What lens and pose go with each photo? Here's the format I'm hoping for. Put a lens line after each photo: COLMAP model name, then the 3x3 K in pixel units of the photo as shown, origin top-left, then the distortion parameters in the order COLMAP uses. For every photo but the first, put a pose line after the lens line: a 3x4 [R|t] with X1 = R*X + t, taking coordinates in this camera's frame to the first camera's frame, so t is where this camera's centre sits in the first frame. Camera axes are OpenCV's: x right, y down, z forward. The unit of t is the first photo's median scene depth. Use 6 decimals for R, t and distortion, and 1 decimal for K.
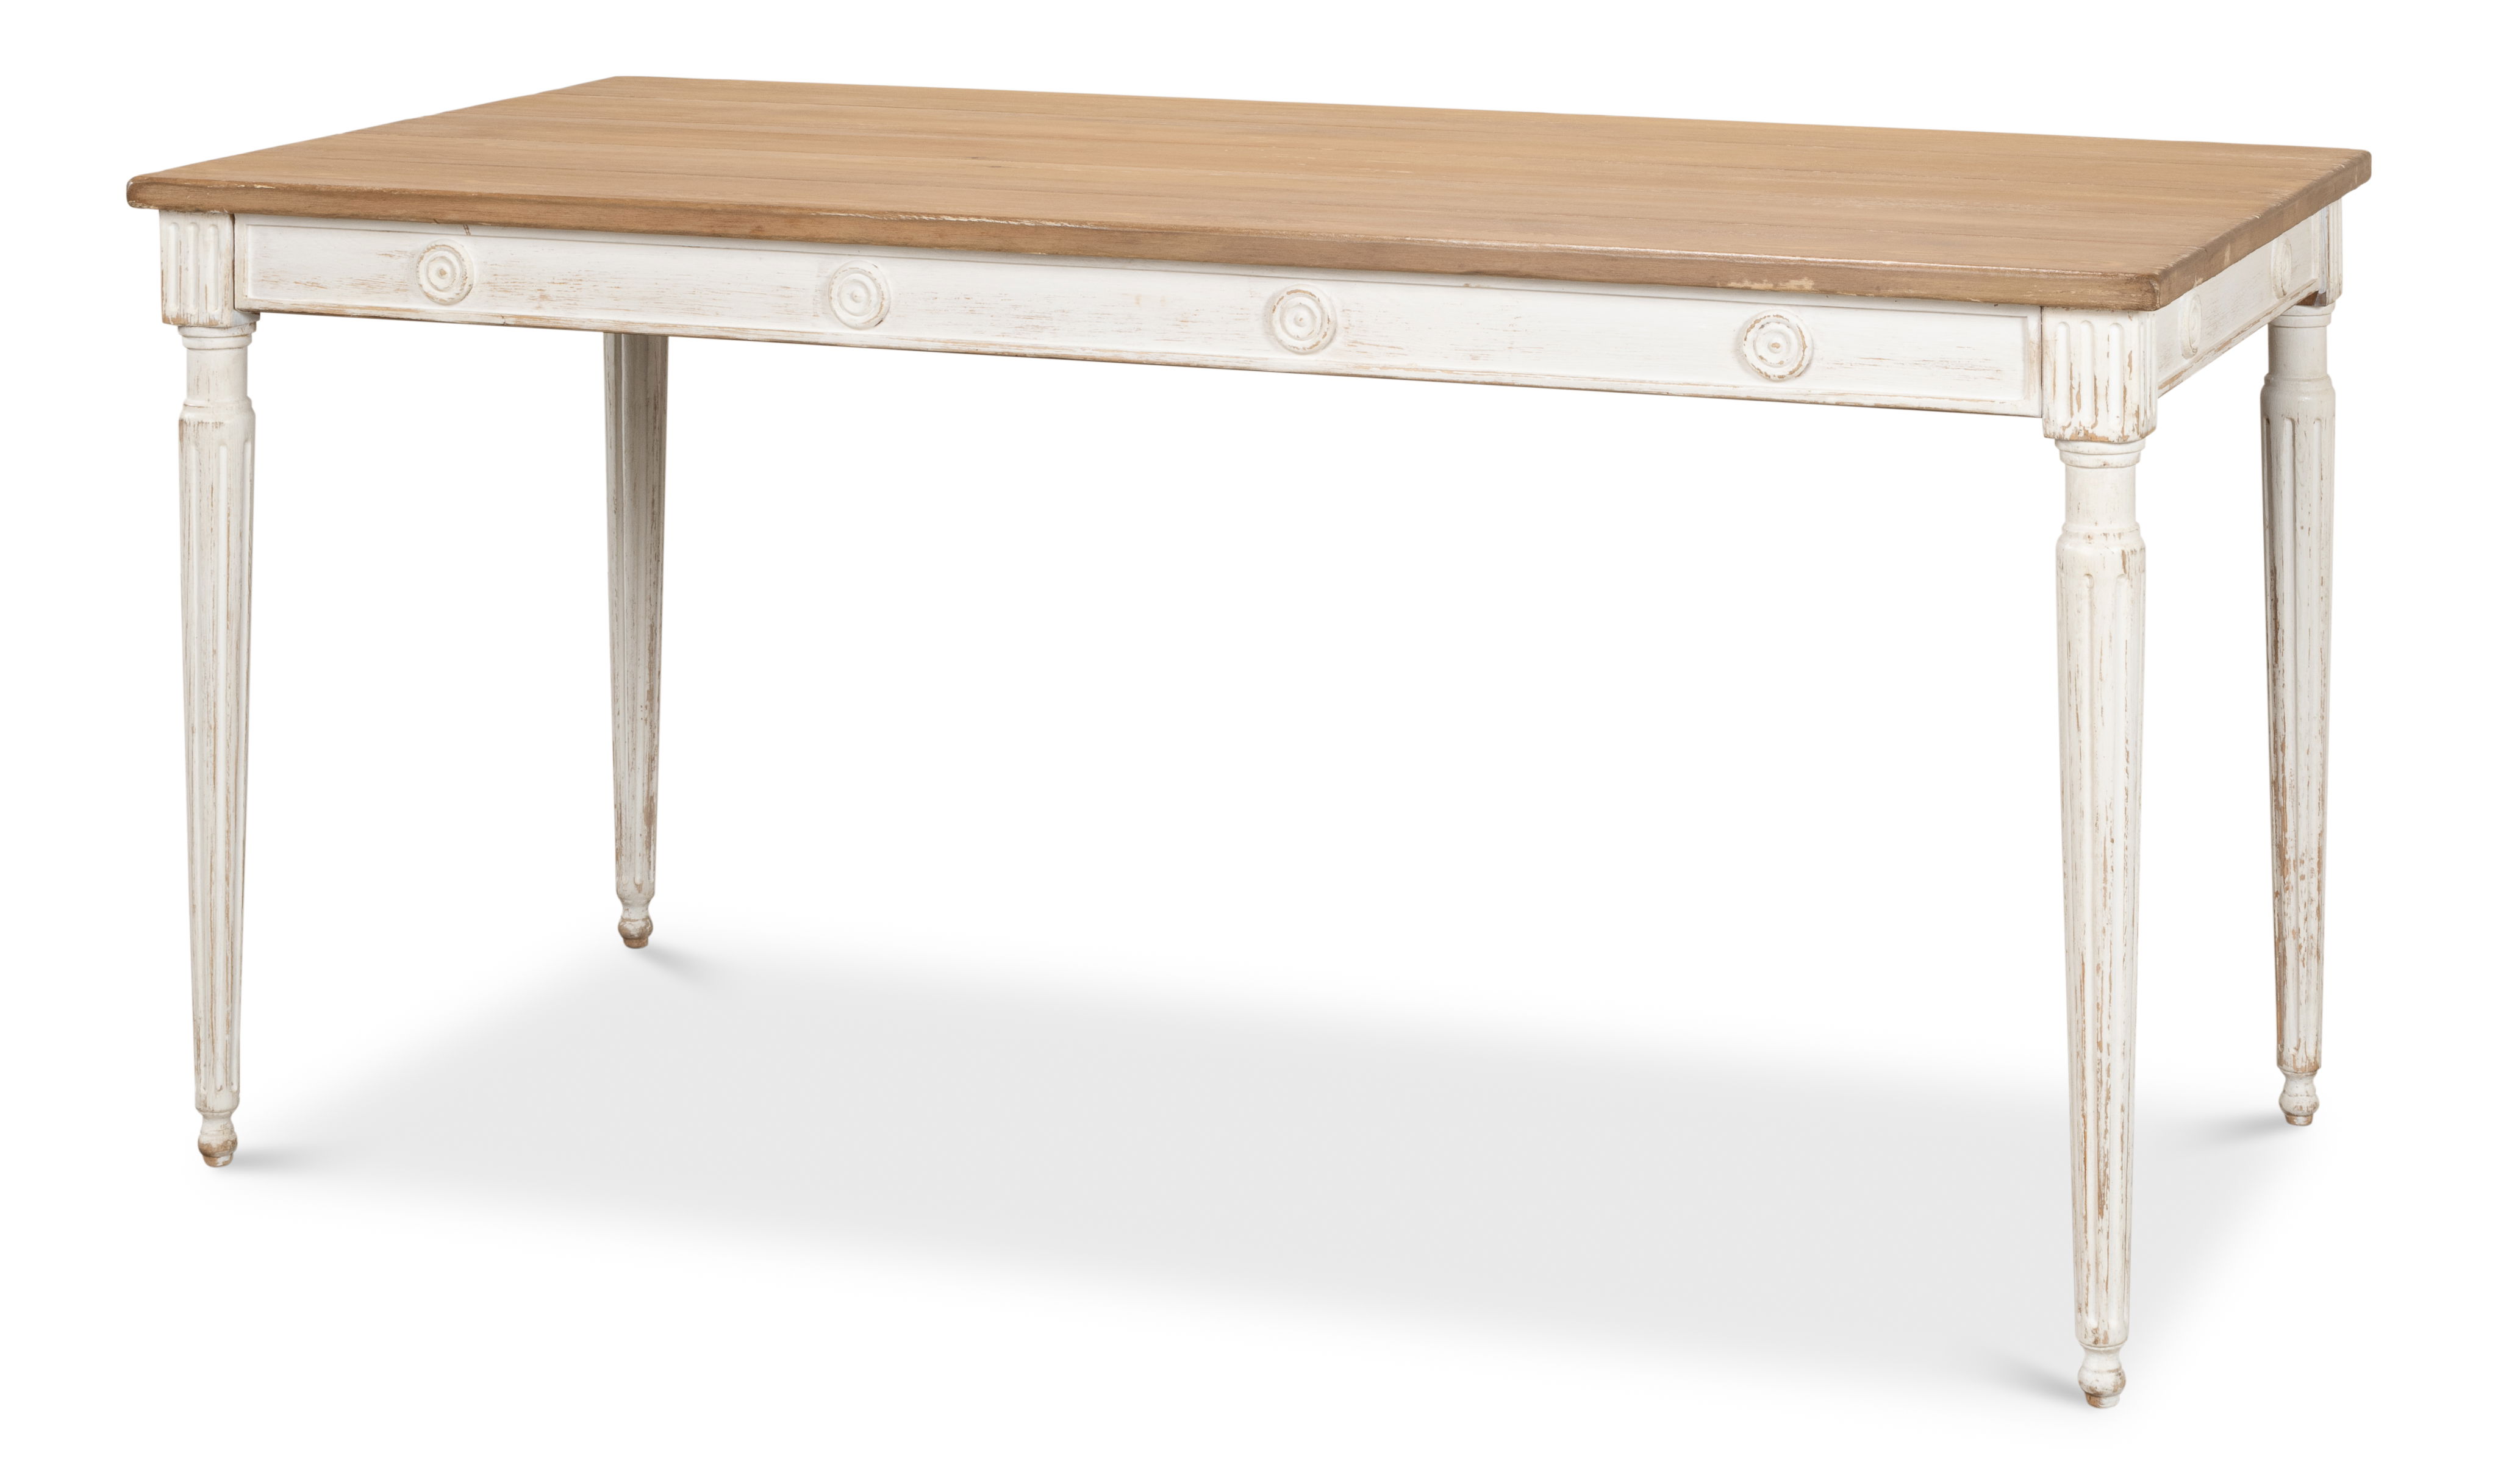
lens RADIAL K [[5887.4, 0, 1248.6], [0, 5887.4, 743.4], [0, 0, 1]] dist [-0.000248, -0.280339]
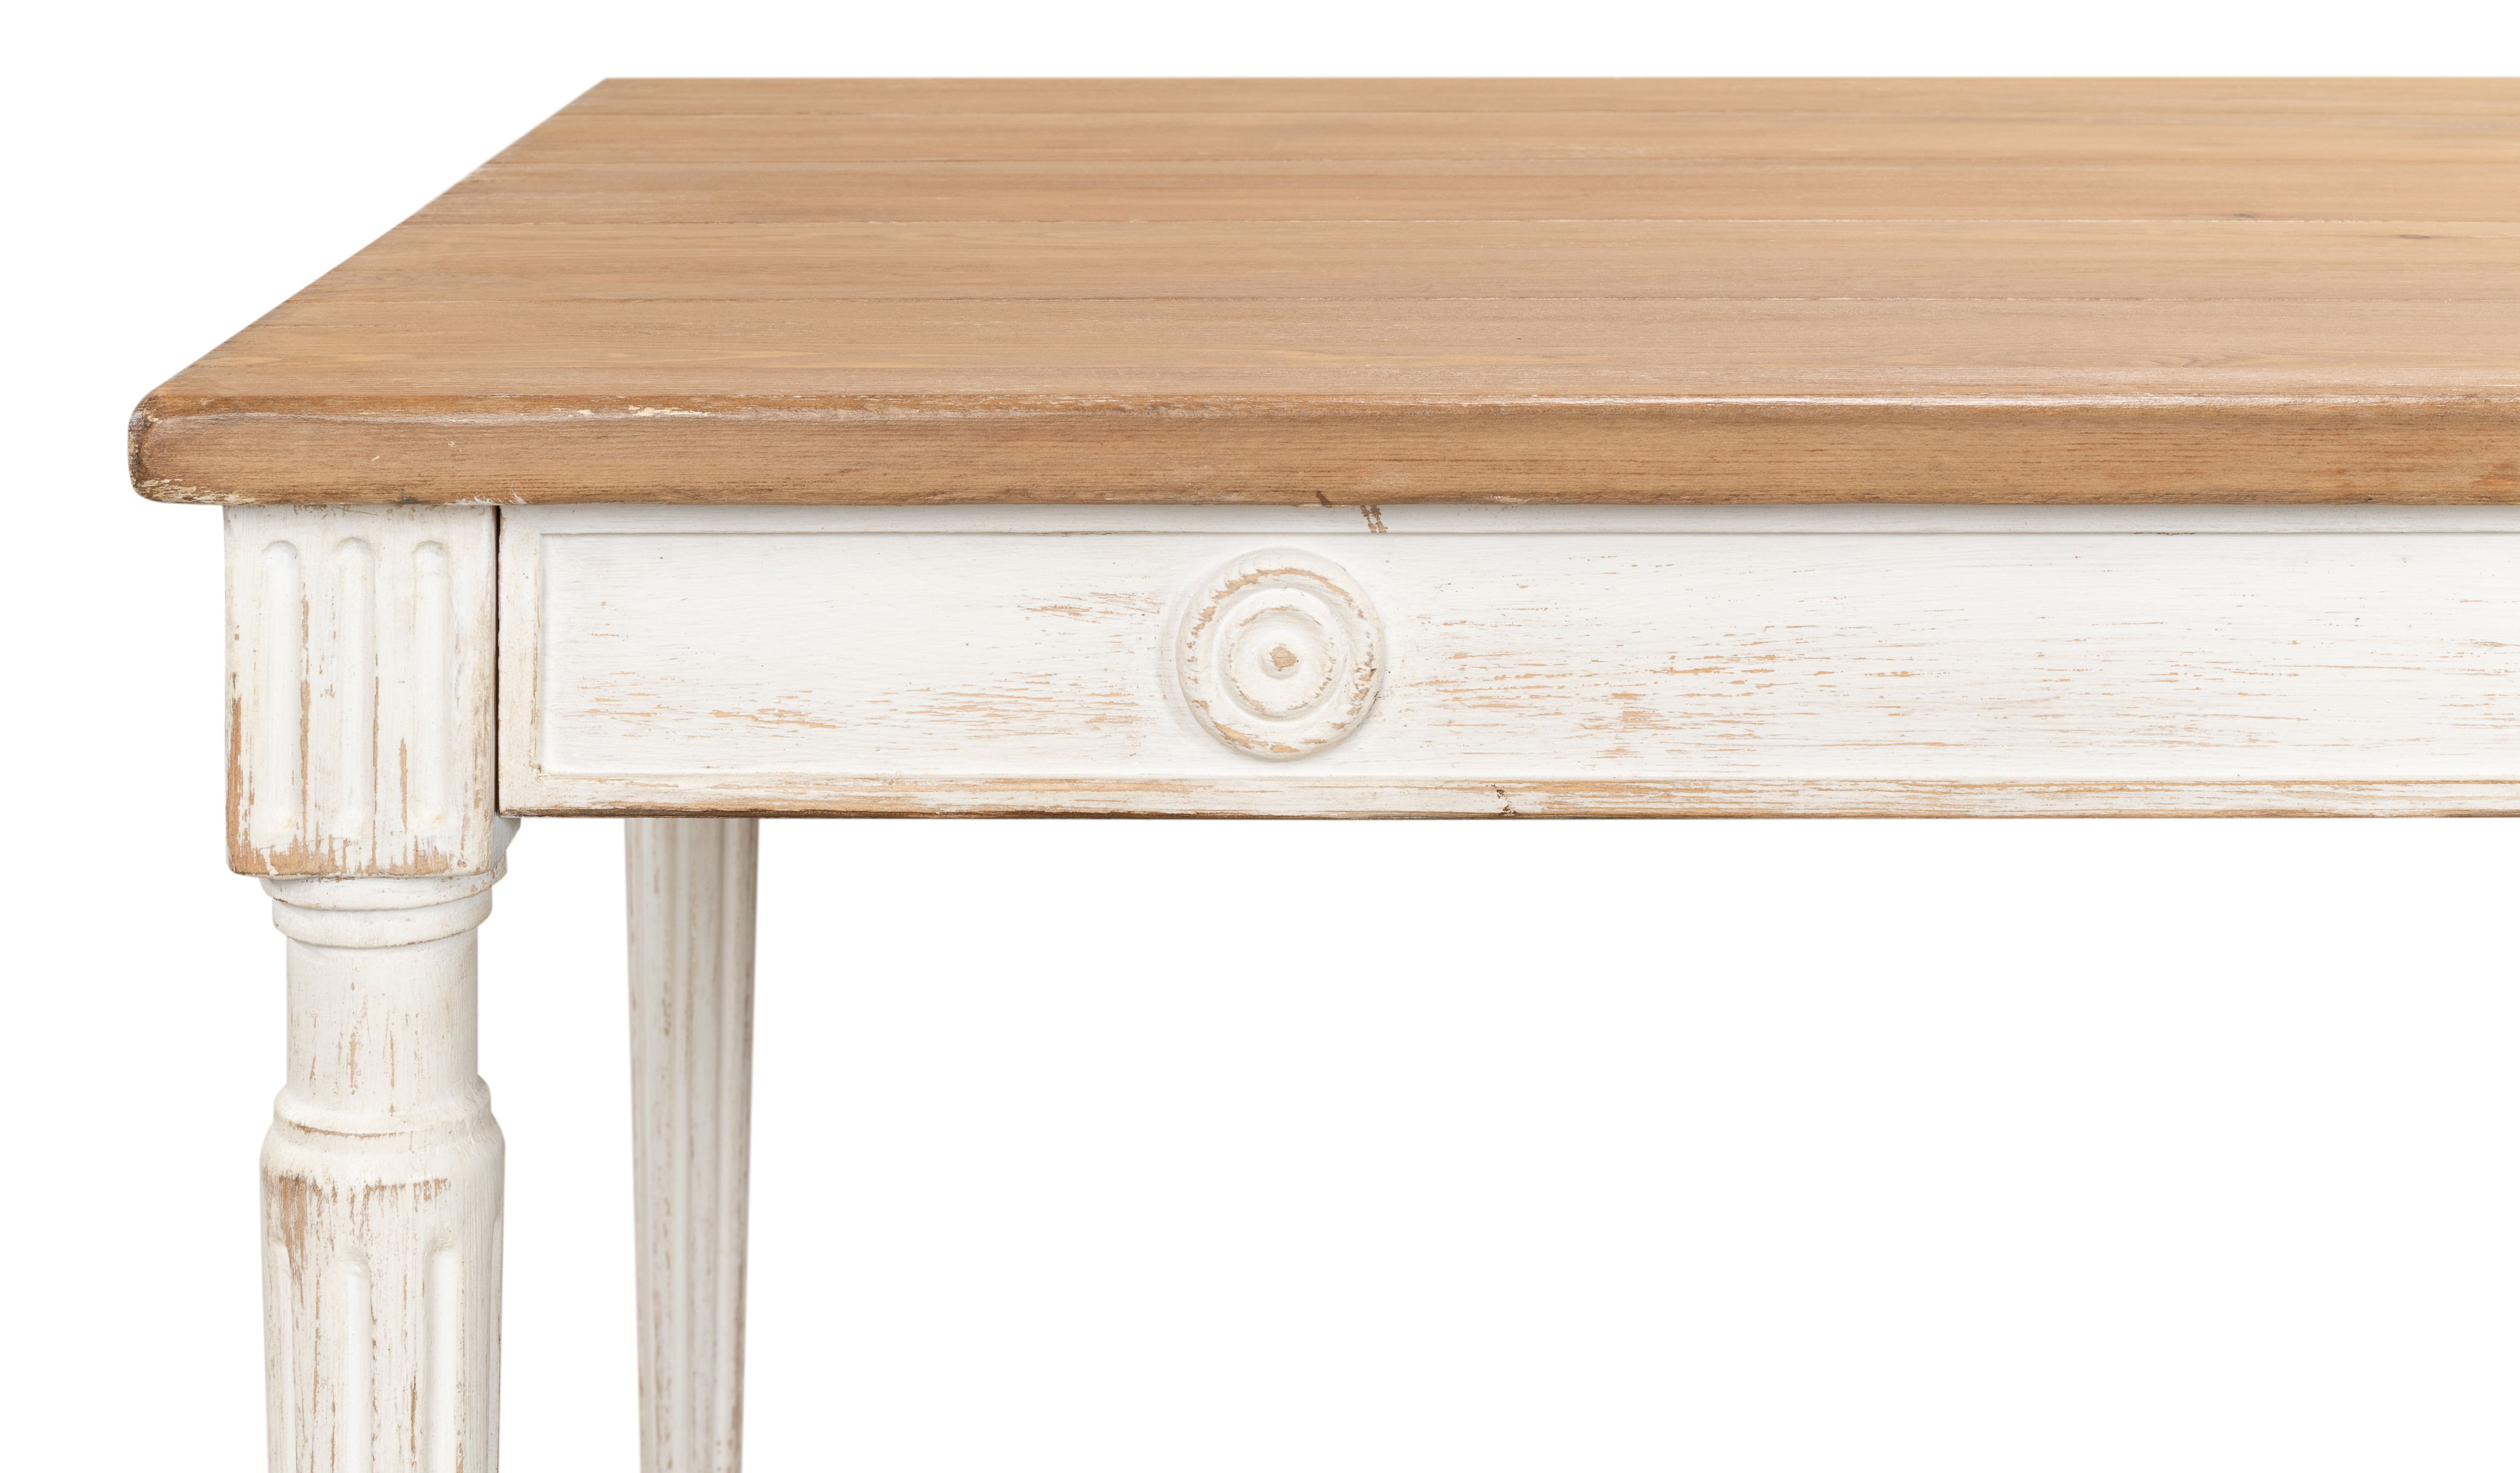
lens RADIAL K [[4936.2, 0, 1257.7], [0, 4936.2, 457.9], [0, 0, 1]] dist [-0.094643, -0.461095]
pose [[0.923833, -0.058927, 0.378233, -0.237479], [0.075720, 0.996688, -0.029664, -0.083861], [-0.375232, 0.056045, 0.925235, 0.770381]]
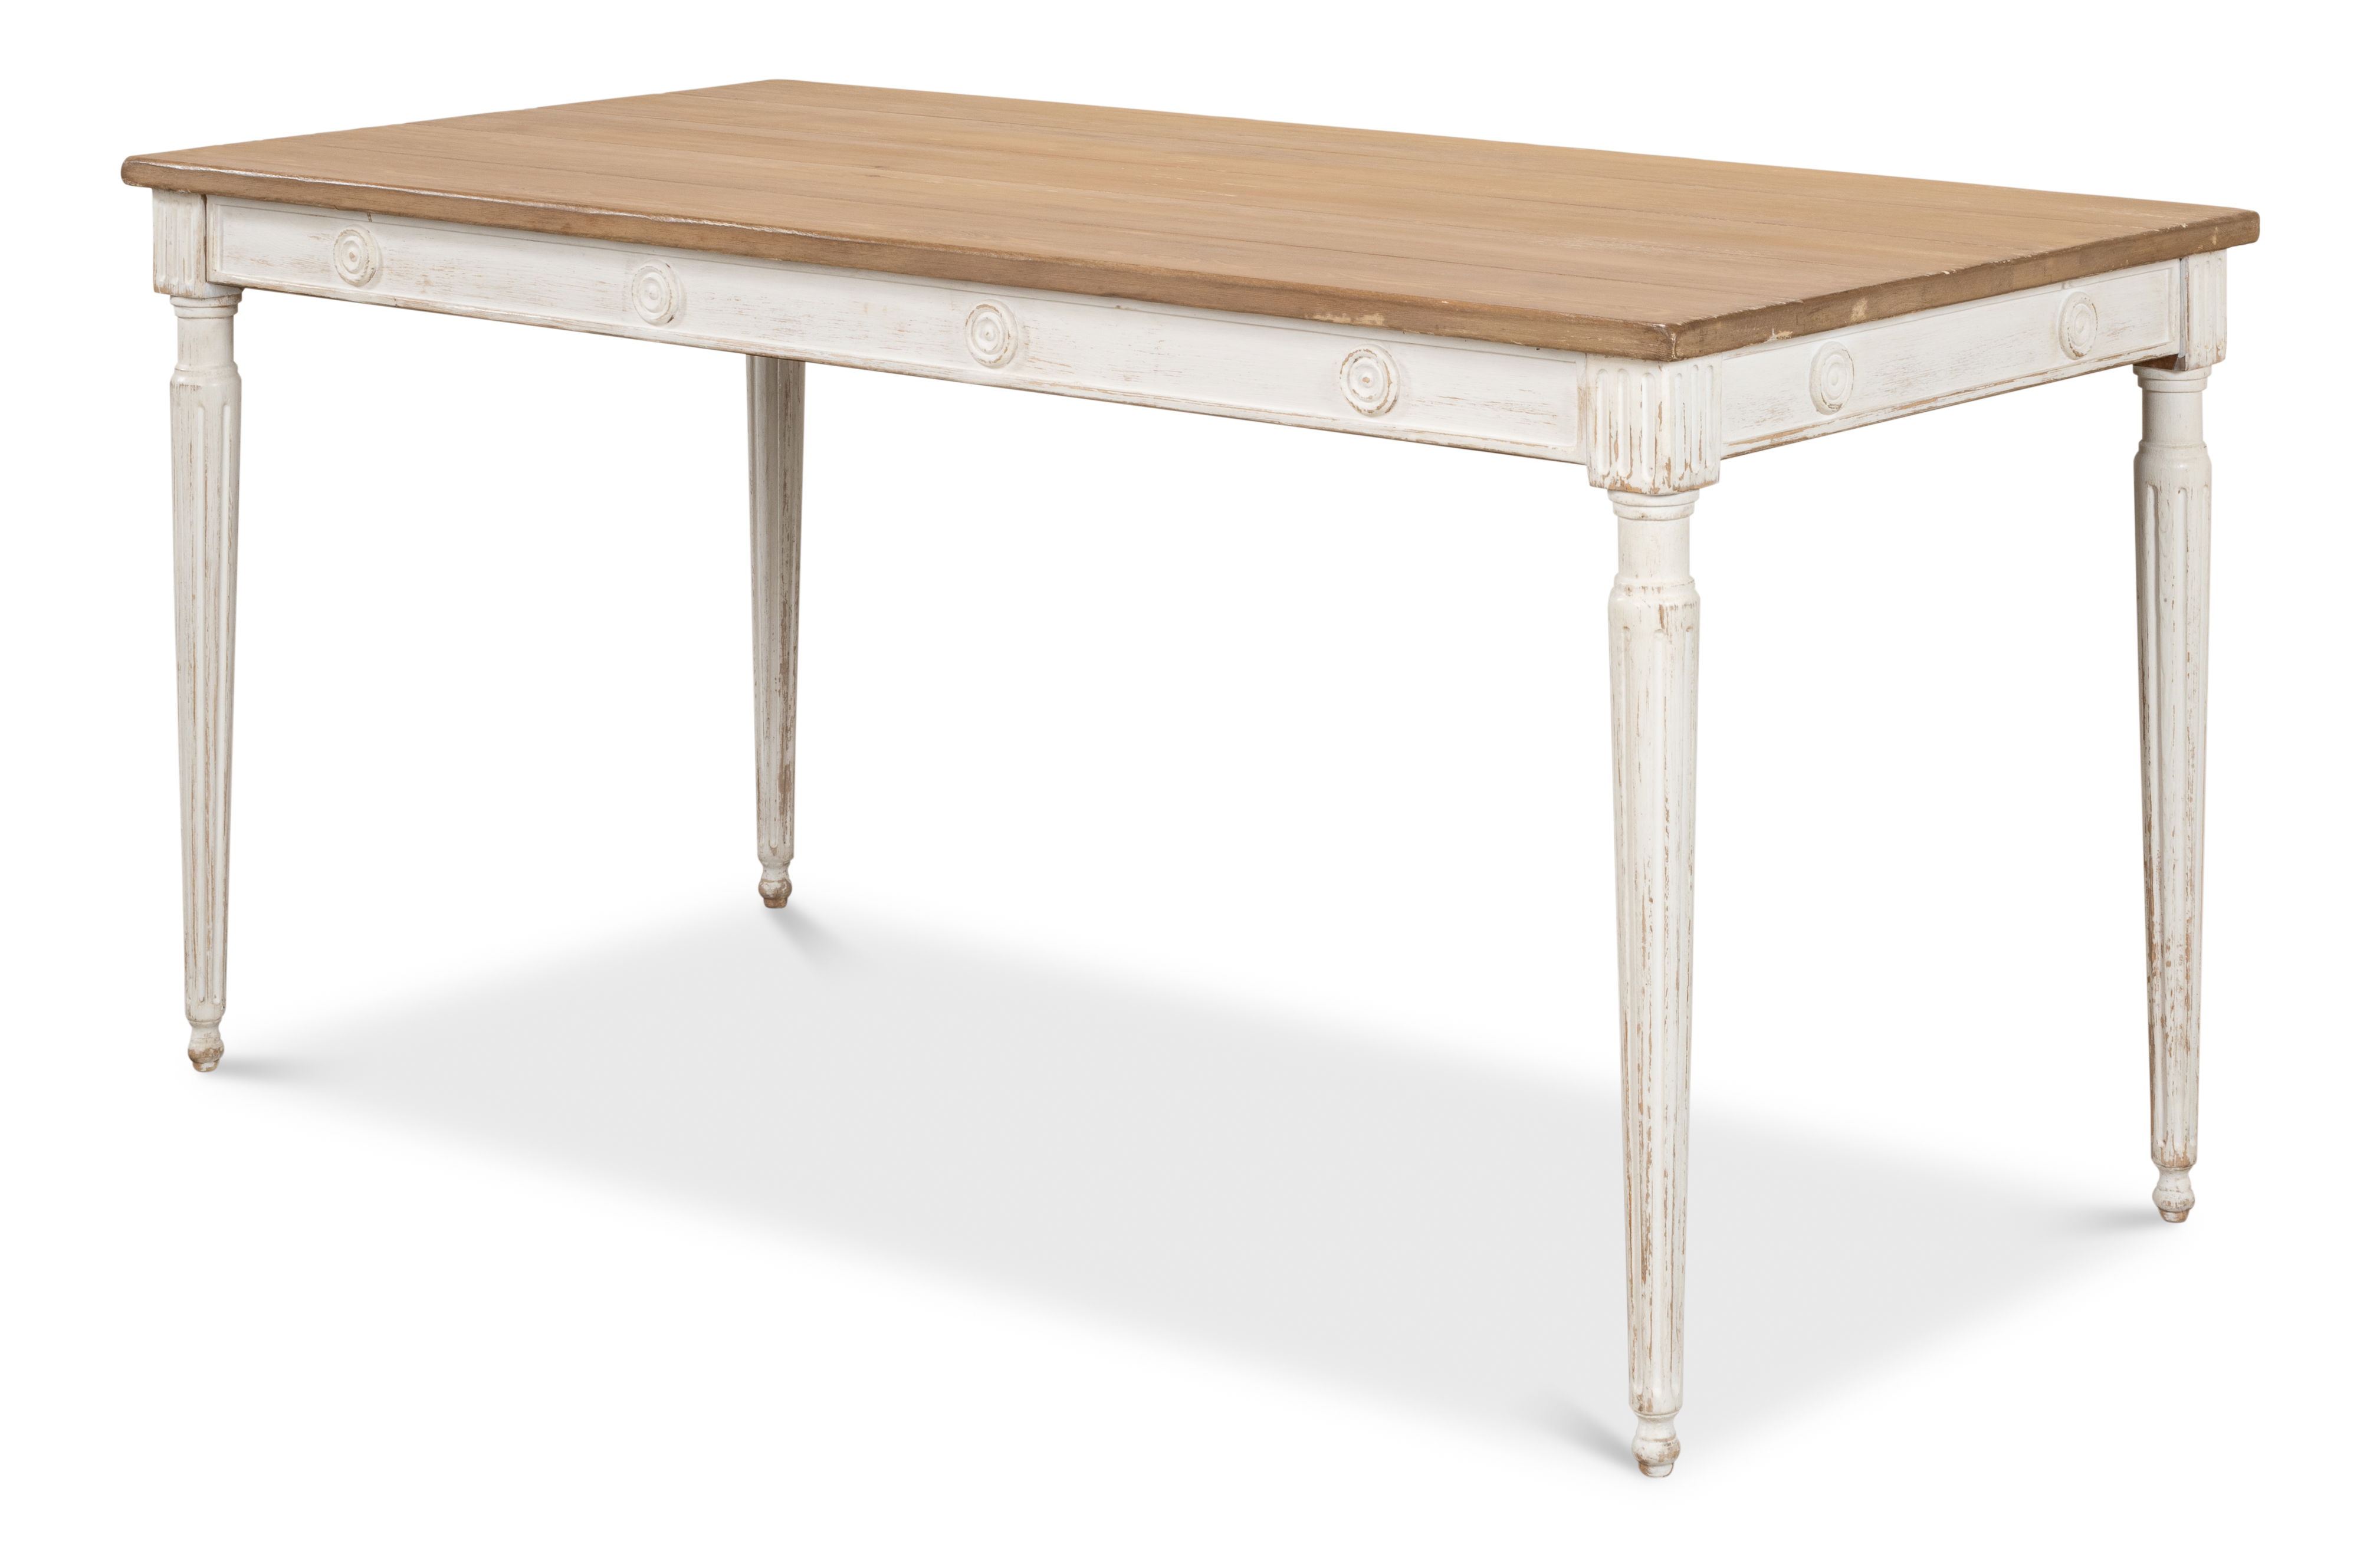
lens RADIAL K [[5790.8, 0, 881.6], [0, 5790.8, 778.9], [0, 0, 1]] dist [0.004400, -0.632543]
pose [[0.931535, 0.071661, -0.356522, 0.340159], [-0.068381, 0.997421, 0.021813, -0.014690], [0.357165, 0.004059, 0.934032, 0.049266]]
